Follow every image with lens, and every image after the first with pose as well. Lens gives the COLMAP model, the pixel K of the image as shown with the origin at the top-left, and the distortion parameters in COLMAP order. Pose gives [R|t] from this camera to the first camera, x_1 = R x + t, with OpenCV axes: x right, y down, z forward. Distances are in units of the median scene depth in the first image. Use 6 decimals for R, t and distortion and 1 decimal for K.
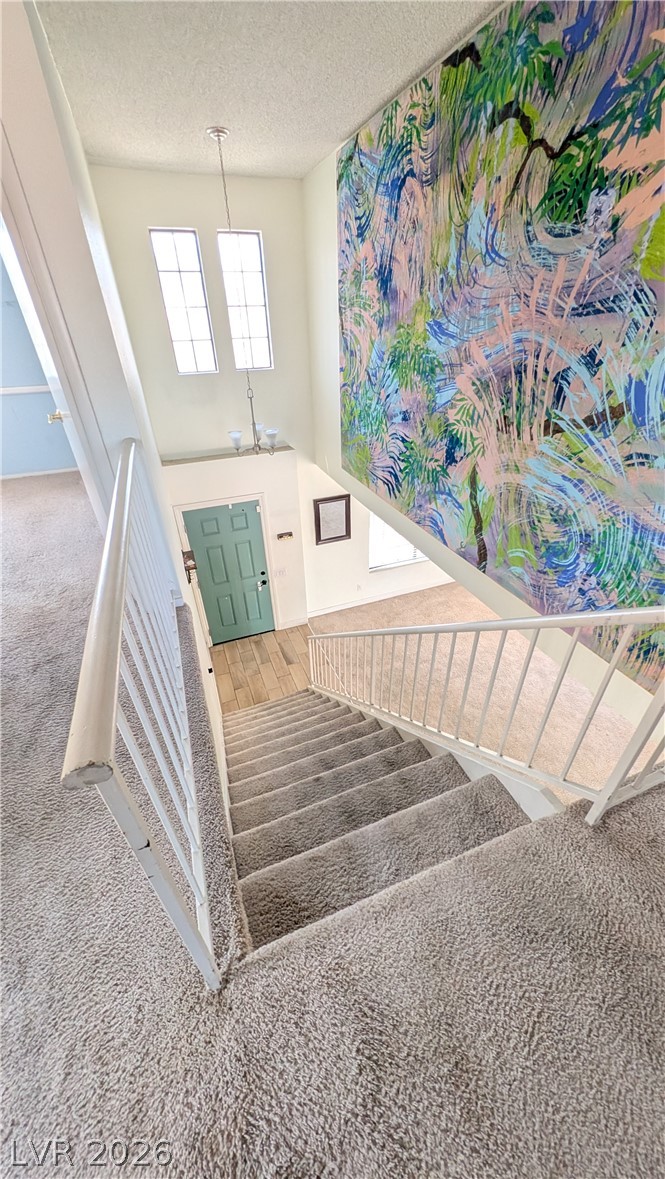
lens RADIAL K [[423.5, 0, 333.9], [0, 423.5, 593.4], [0, 0, 1]] dist [0.006092, -0.000526]
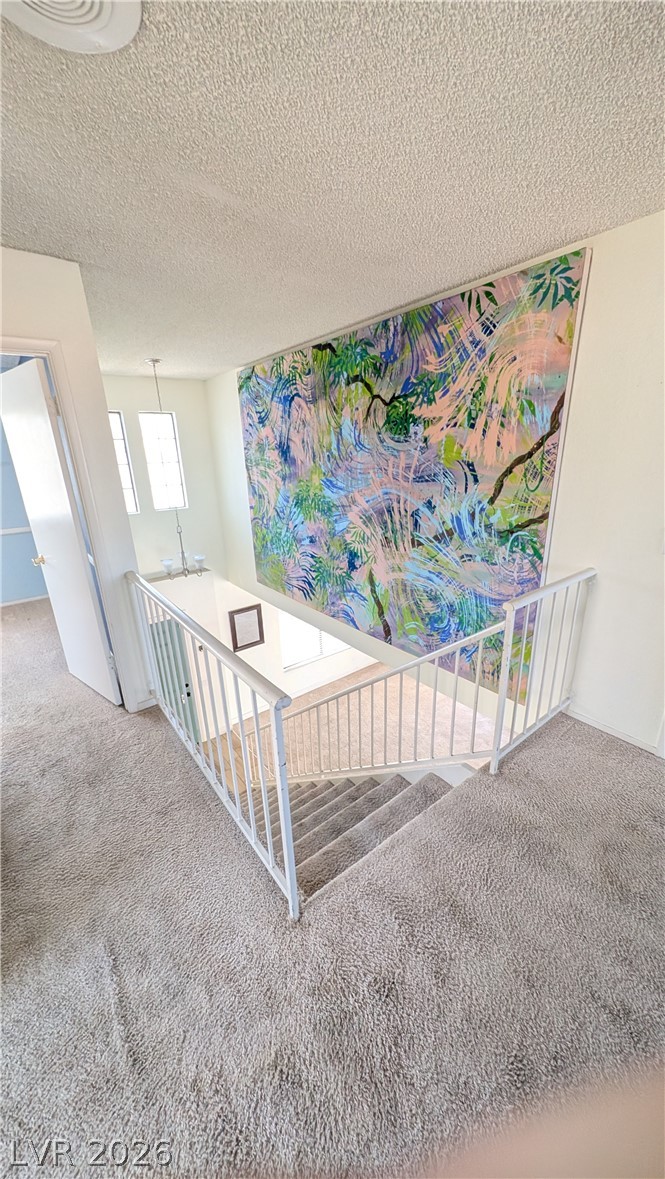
lens RADIAL K [[423.5, 0, 333.9], [0, 423.5, 593.4], [0, 0, 1]] dist [0.006092, -0.000526]
pose [[0.959105, -0.097971, 0.265556, -0.172302], [0.162367, 0.958912, -0.232646, 0.085714], [-0.231852, 0.266249, 0.935604, -0.281464]]
